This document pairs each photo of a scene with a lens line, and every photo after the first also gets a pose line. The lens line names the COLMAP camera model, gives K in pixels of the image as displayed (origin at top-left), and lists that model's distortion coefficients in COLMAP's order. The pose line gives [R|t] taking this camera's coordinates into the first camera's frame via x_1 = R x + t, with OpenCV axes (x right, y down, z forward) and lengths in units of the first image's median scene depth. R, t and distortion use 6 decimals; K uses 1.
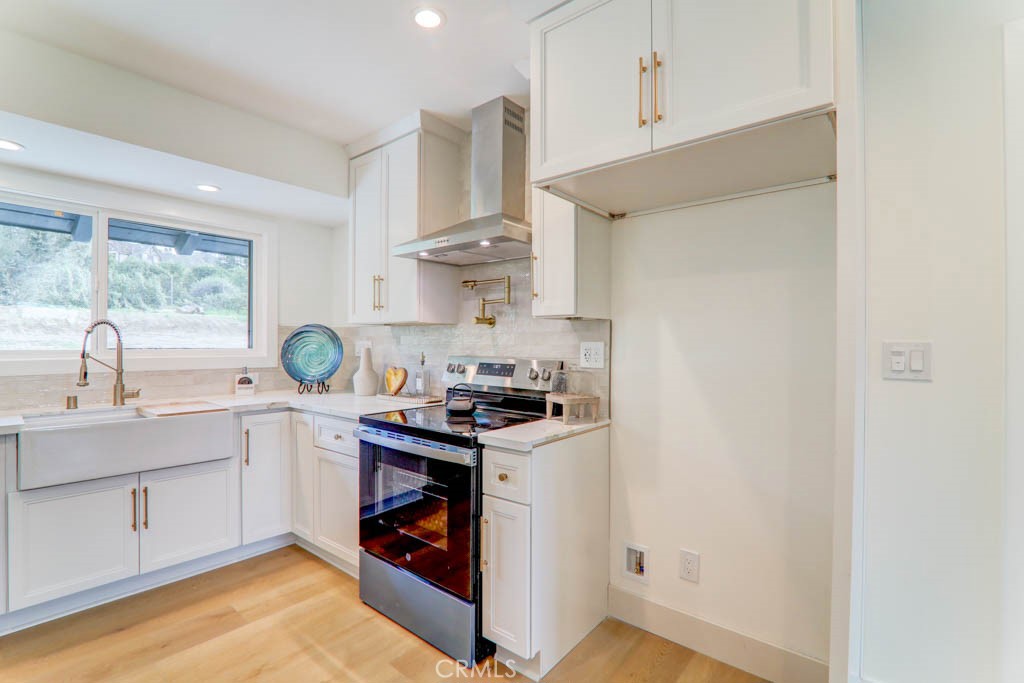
lens RADIAL K [[469.3, 0, 515.3], [0, 469.3, 341.8], [0, 0, 1]] dist [-0.015985, 0.000021]
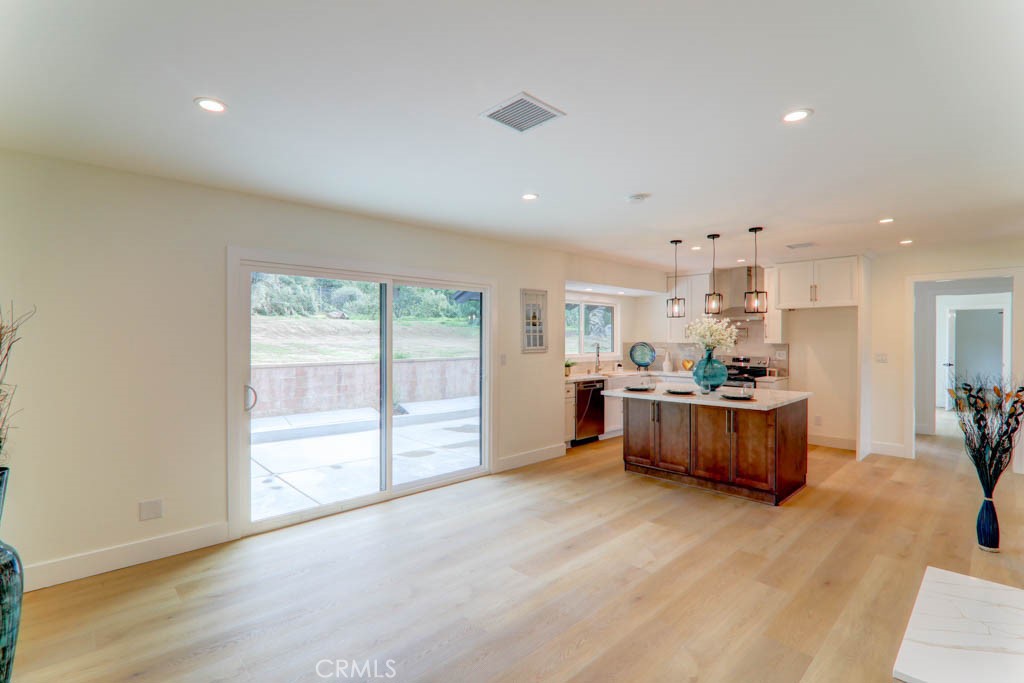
lens RADIAL K [[500.8, 0, 512.0], [0, 500.8, 341.5], [0, 0, 1]] dist [-0.022237, -0.000364]
pose [[0.995835, -0.002125, -0.091150, -1.082405], [0.002763, 0.999973, 0.006875, -0.074160], [0.091133, -0.007098, 0.995813, -1.998794]]
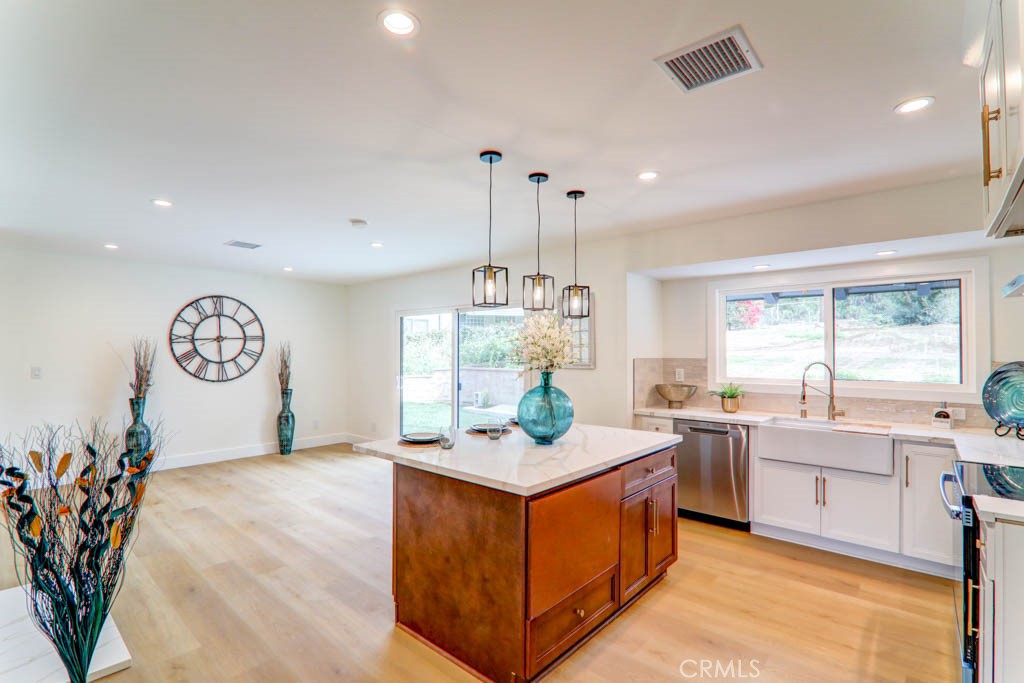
lens RADIAL K [[487.0, 0, 488.4], [0, 487.0, 347.1], [0, 0, 1]] dist [-0.027221, 0.000018]
pose [[-0.065417, -0.010668, -0.997801, 0.689001], [-0.000004, 0.999943, -0.010690, -0.071142], [0.997858, -0.000695, -0.065413, 0.041331]]
